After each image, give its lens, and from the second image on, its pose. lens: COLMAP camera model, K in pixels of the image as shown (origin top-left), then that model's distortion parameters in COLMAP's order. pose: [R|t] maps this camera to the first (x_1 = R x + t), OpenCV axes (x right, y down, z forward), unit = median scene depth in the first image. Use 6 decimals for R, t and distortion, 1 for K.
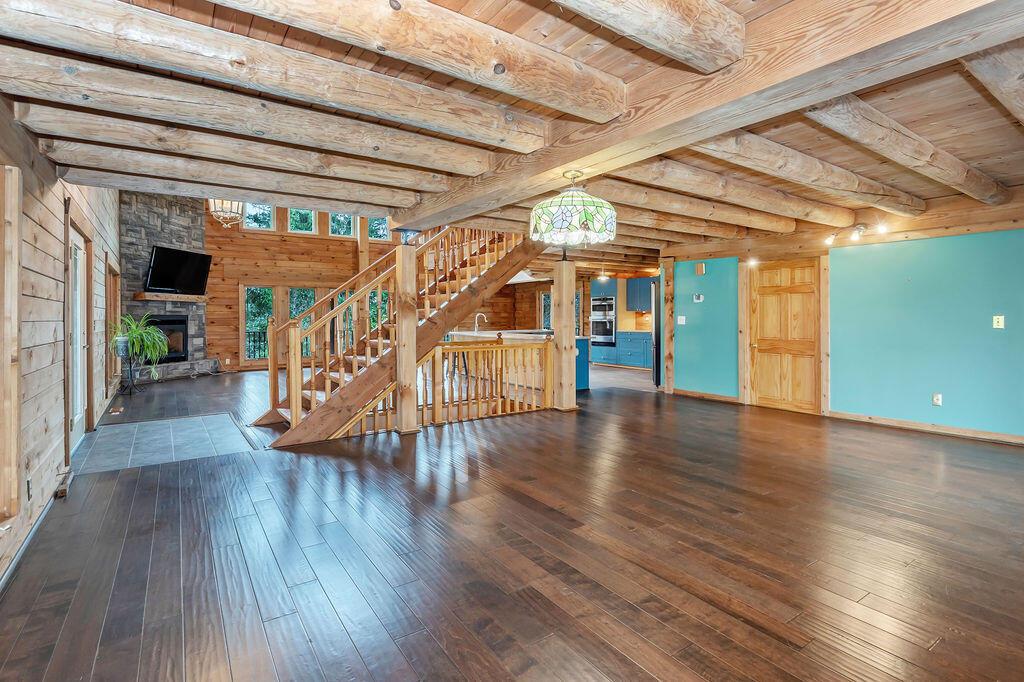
lens RADIAL K [[496.4, 0, 531.2], [0, 496.4, 325.1], [0, 0, 1]] dist [0.001705, 0.000115]
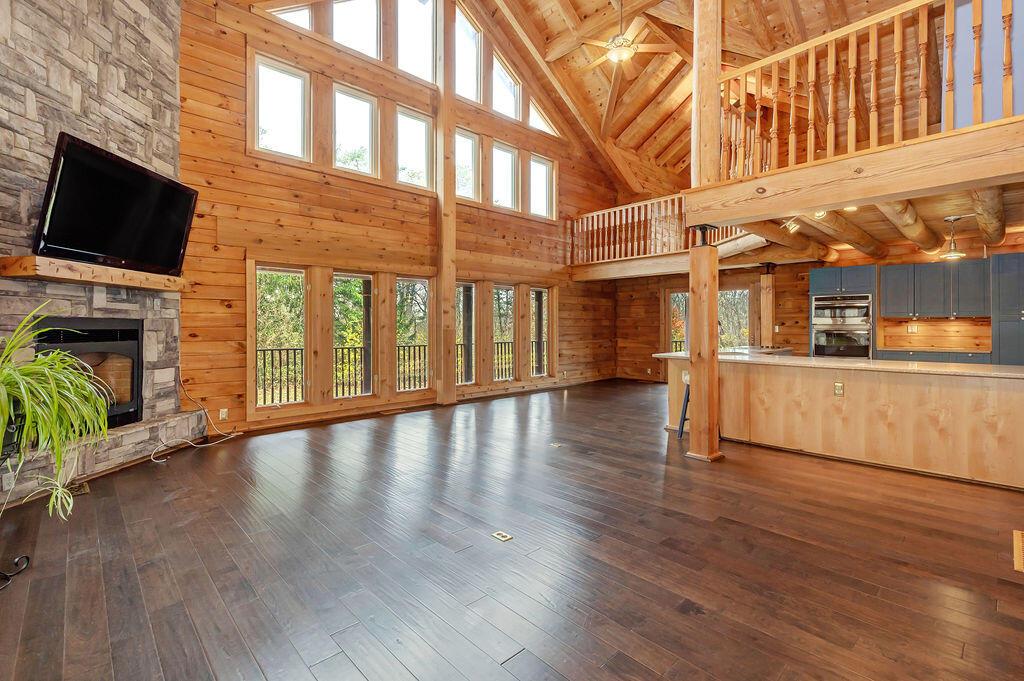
lens RADIAL K [[465.7, 0, 510.9], [0, 465.7, 330.4], [0, 0, 1]] dist [-0.001321, -0.000112]
pose [[0.990650, -0.000519, 0.136429, -0.407760], [0.001875, 0.999950, -0.009809, -0.005035], [-0.136417, 0.009973, 0.990601, 0.524145]]
